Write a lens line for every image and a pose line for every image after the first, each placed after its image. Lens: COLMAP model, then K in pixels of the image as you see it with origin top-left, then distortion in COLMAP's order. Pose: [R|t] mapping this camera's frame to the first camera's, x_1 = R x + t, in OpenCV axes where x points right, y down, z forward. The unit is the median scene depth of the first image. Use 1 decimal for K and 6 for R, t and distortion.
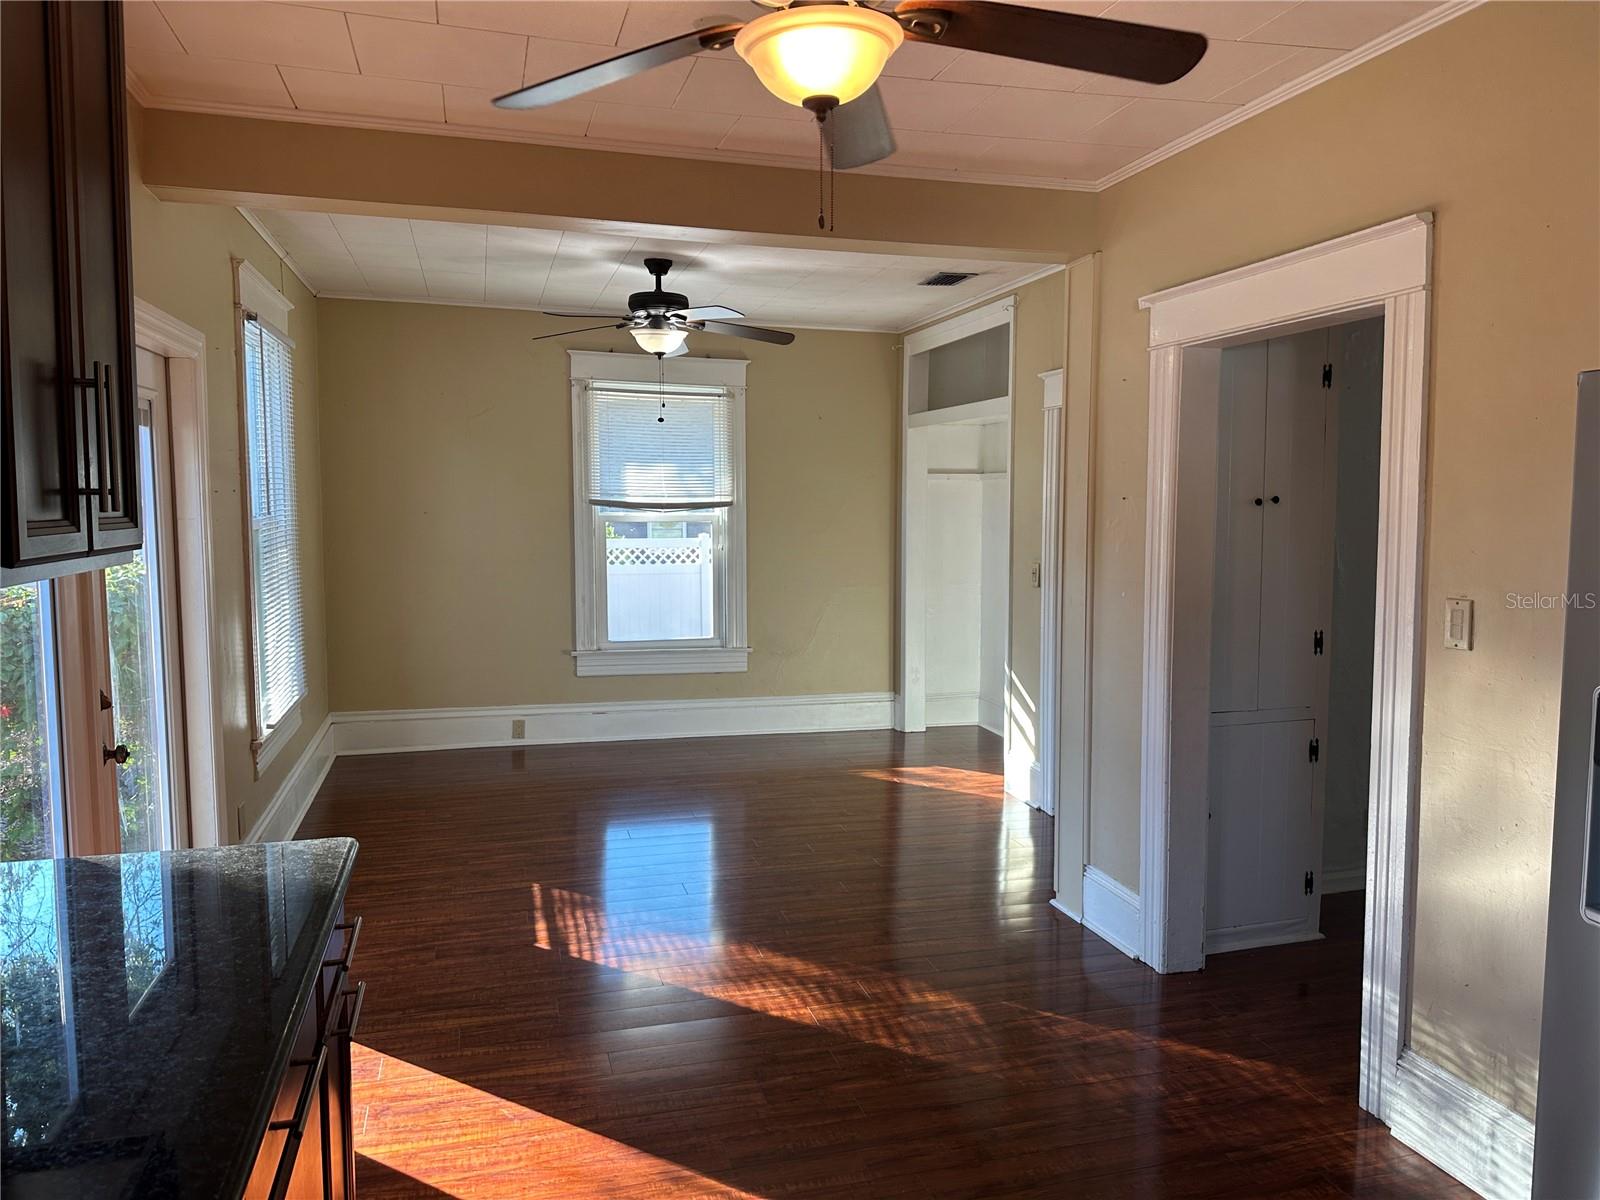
lens RADIAL K [[1128.9, 0, 788.5], [0, 1128.9, 590.8], [0, 0, 1]] dist [0.105920, -0.134667]
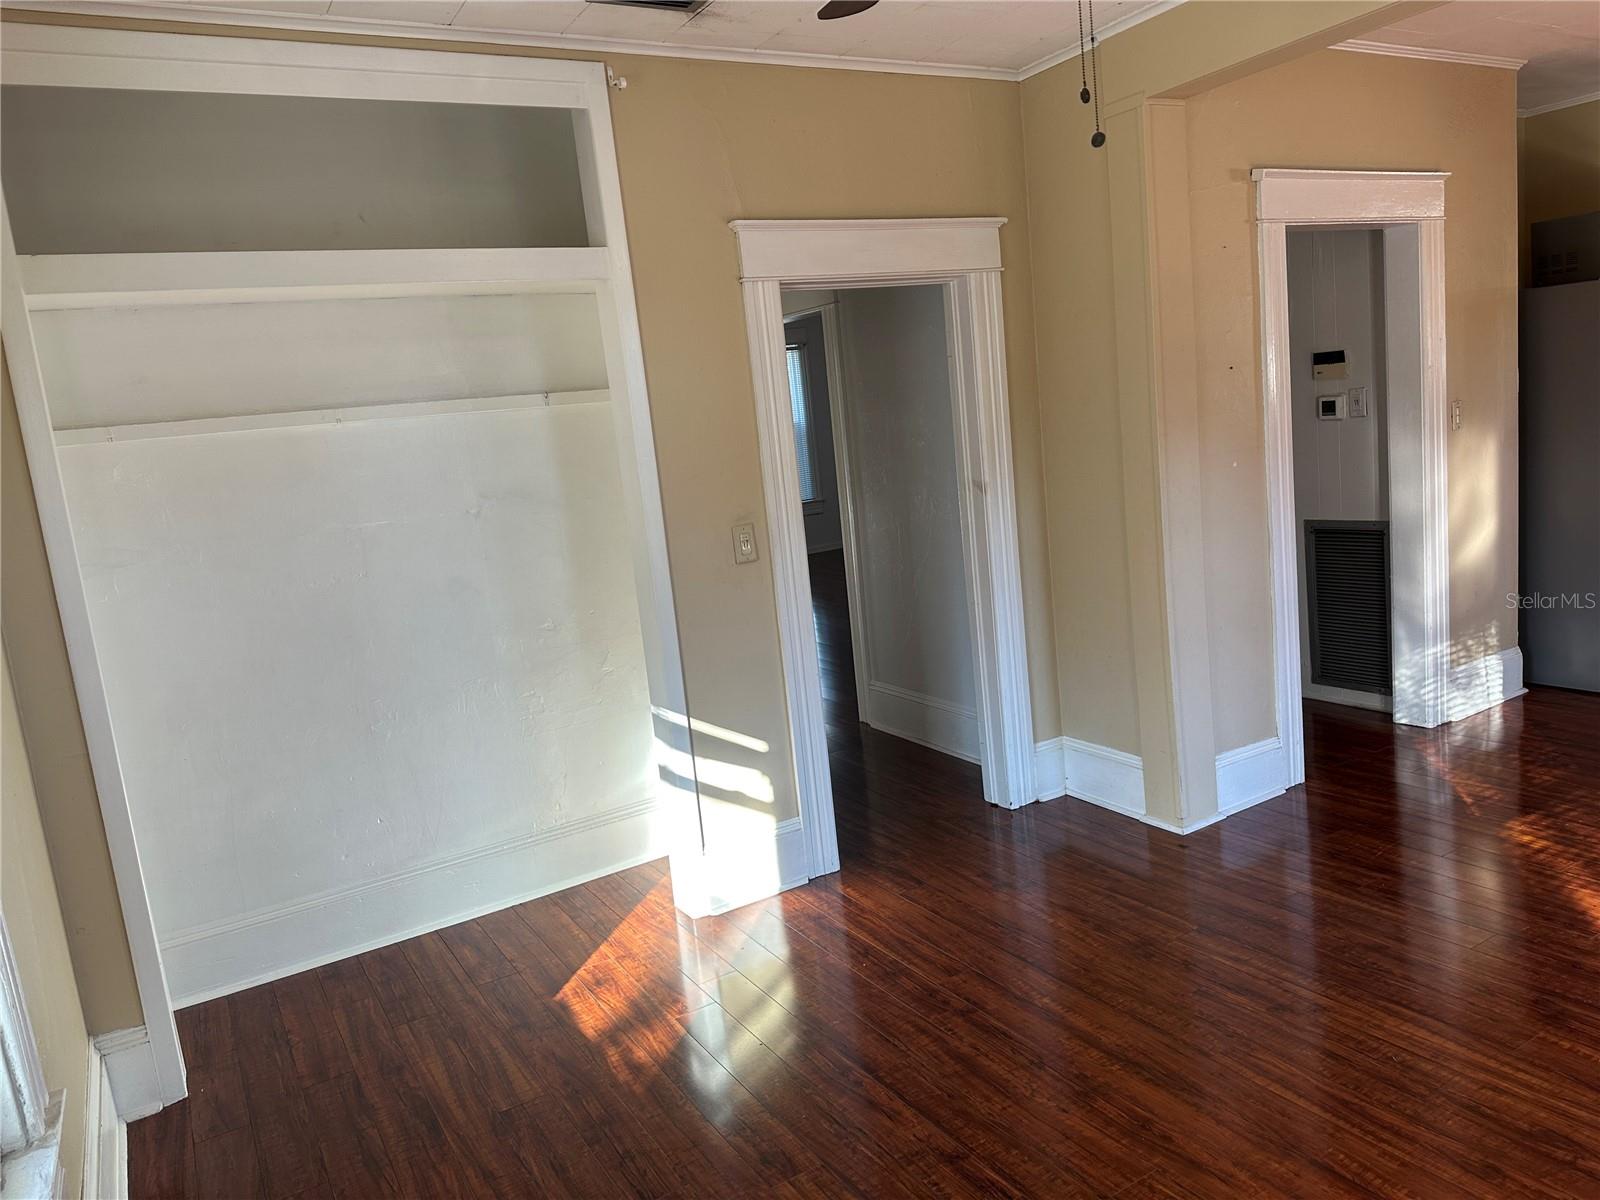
lens RADIAL K [[1128.9, 0, 788.5], [0, 1128.9, 590.8], [0, 0, 1]] dist [0.105920, -0.134667]
pose [[-0.270425, -0.129346, 0.954013, -0.563995], [0.179392, 0.966809, 0.181932, -0.141600], [-0.945880, 0.220341, -0.238246, 1.586244]]
